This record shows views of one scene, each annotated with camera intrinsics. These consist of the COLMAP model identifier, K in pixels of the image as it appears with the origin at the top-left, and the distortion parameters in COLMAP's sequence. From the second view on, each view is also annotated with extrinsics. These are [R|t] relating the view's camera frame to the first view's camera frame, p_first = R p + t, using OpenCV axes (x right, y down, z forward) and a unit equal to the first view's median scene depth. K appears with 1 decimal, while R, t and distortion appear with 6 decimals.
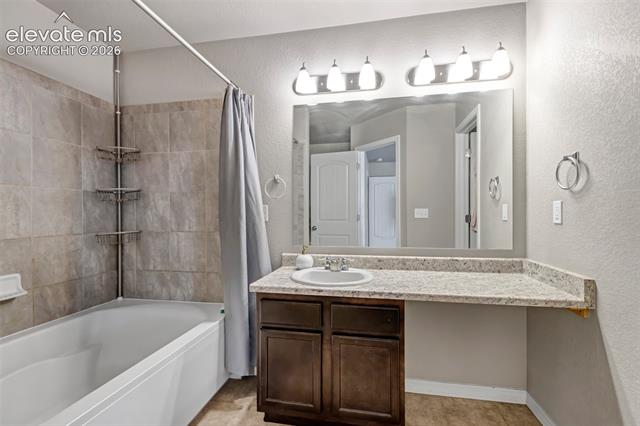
lens RADIAL K [[290.1, 0, 336.0], [0, 290.1, 215.2], [0, 0, 1]] dist [0.001699, 0.000161]
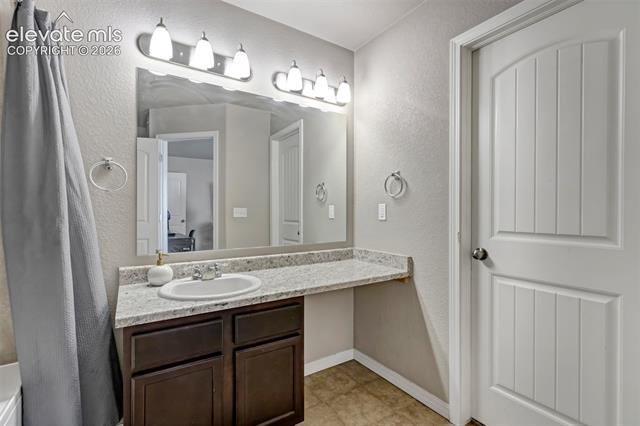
lens RADIAL K [[282.8, 0, 318.4], [0, 282.8, 214.6], [0, 0, 1]] dist [0.000093, -0.000086]
pose [[0.738770, -0.001658, 0.673955, -0.323085], [0.002274, 0.999997, -0.000033, 0.001446], [-0.673954, 0.001557, 0.738772, 0.165559]]
